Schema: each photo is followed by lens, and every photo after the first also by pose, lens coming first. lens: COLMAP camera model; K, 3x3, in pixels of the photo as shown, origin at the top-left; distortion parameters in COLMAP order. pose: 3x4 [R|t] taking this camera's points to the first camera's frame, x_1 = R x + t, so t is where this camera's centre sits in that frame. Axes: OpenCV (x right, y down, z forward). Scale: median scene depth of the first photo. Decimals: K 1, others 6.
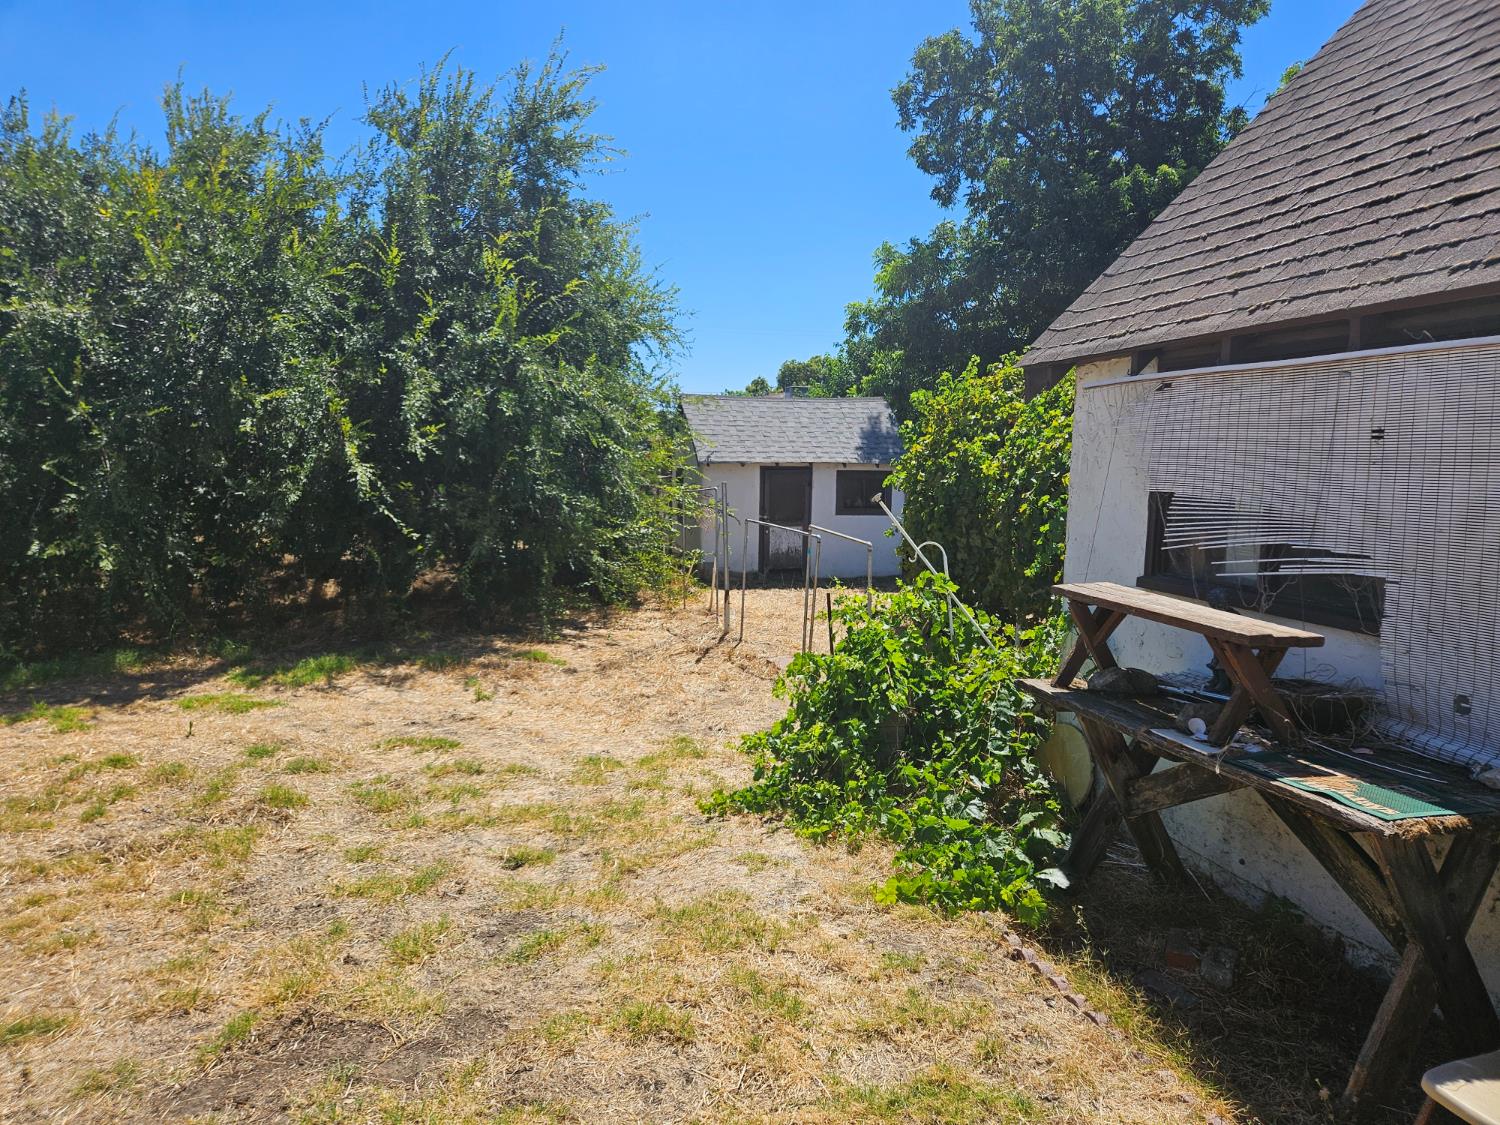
lens RADIAL K [[1006.5, 0, 746.6], [0, 1006.5, 573.9], [0, 0, 1]] dist [0.076971, -0.058176]
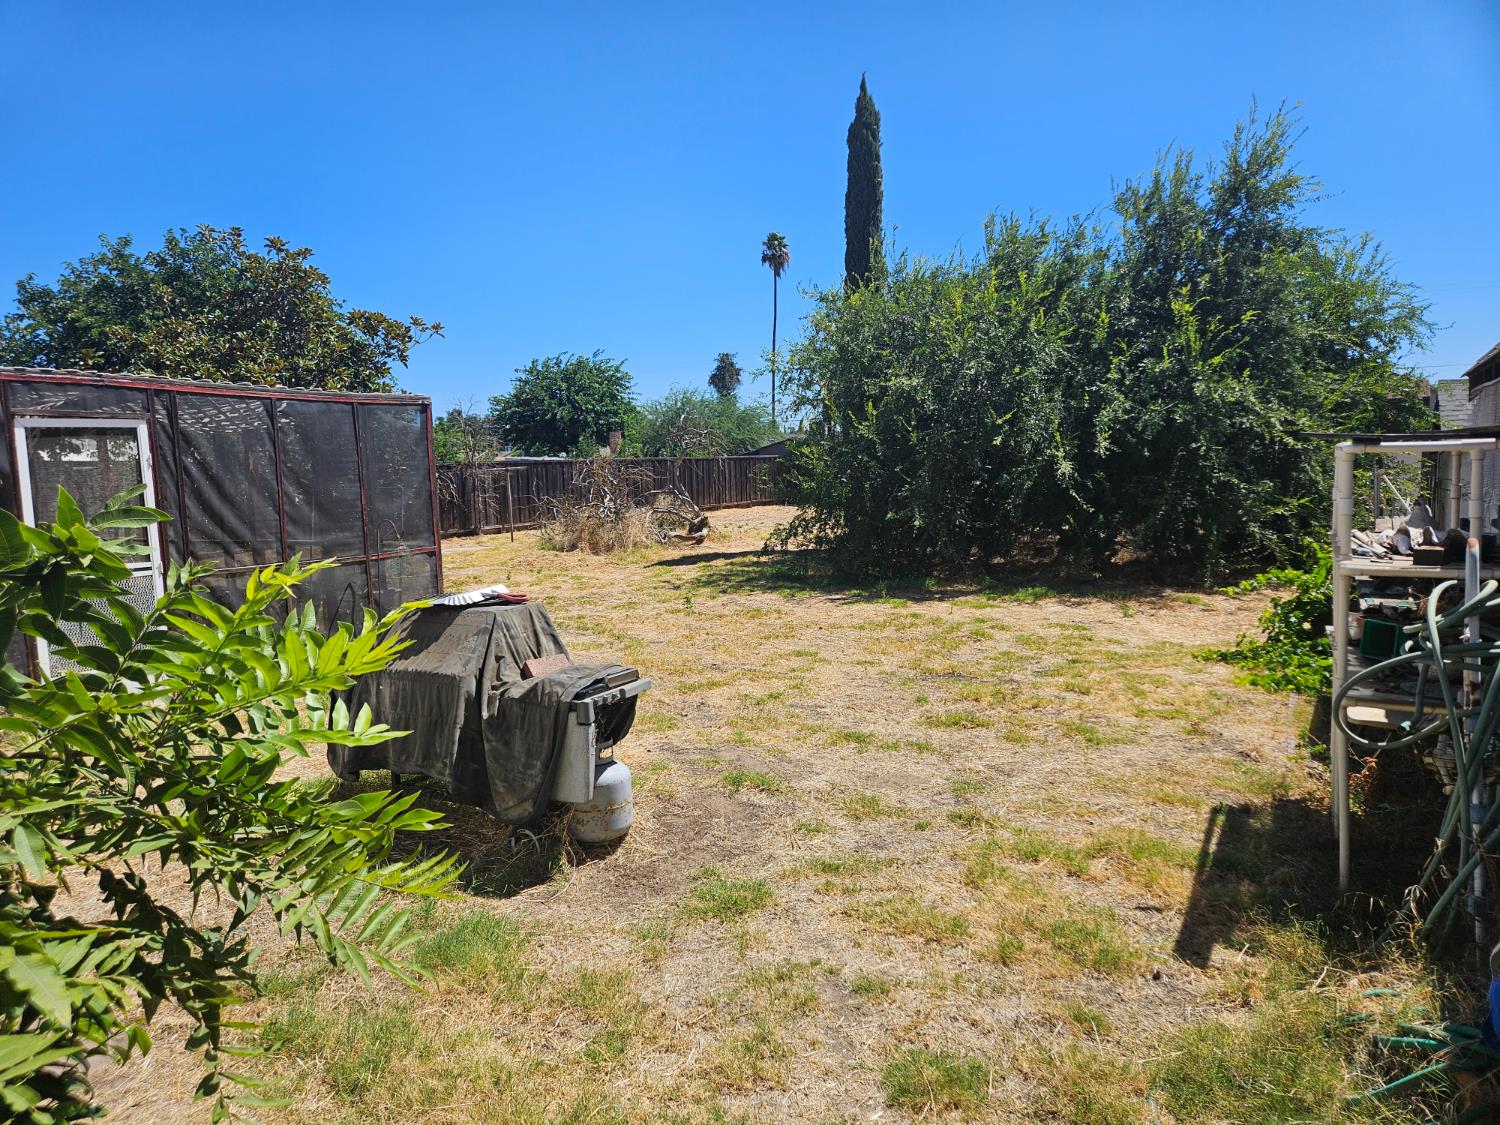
lens RADIAL K [[1006.5, 0, 746.6], [0, 1006.5, 573.9], [0, 0, 1]] dist [0.076971, -0.058176]
pose [[0.719287, 0.036619, -0.693747, 0.313601], [-0.047765, 0.998853, 0.003200, 0.072343], [0.693069, 0.030834, 0.720212, -0.387477]]
